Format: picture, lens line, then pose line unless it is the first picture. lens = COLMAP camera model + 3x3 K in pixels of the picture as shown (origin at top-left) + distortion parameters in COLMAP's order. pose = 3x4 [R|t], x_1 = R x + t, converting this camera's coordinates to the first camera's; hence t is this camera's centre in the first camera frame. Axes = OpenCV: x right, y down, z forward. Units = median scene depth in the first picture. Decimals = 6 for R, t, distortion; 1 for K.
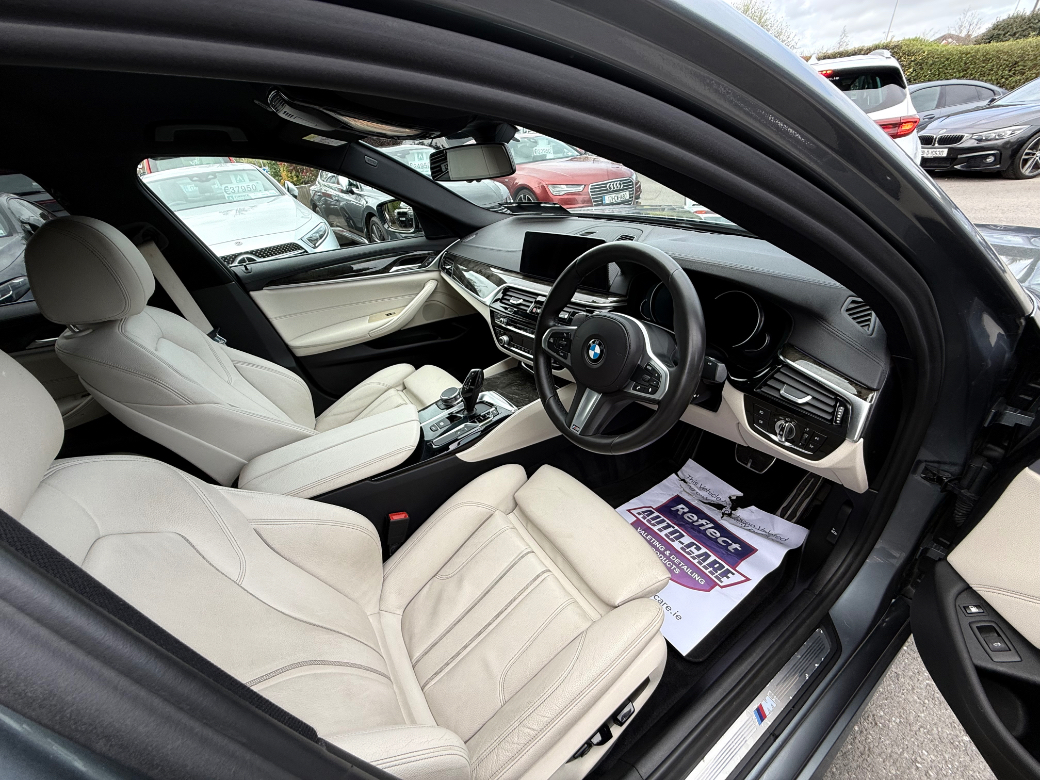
lens RADIAL K [[408.2, 0, 538.4], [0, 408.2, 389.5], [0, 0, 1]] dist [-0.002254, -0.002107]
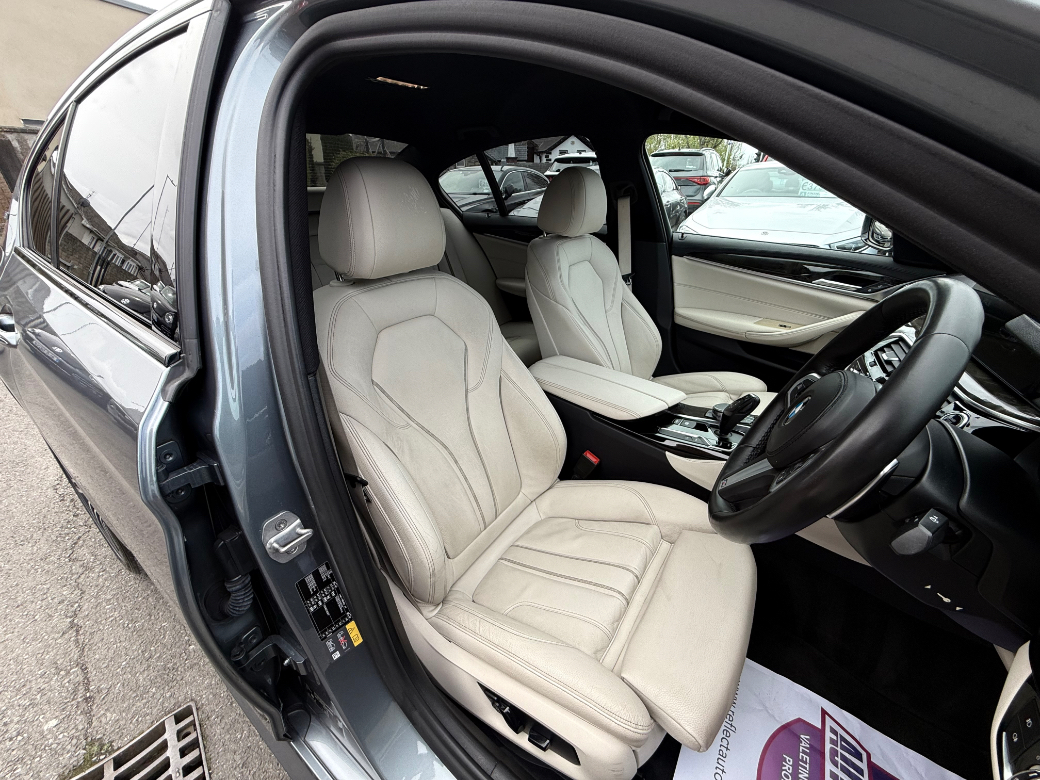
lens RADIAL K [[422.9, 0, 520.0], [0, 422.9, 390.0], [0, 0, 1]] dist [0.011610, 0.000006]
pose [[0.372270, 0.507795, -0.776891, 0.363824], [-0.518513, 0.808034, 0.279690, -0.056322], [0.769779, 0.298708, 0.564104, 0.133244]]
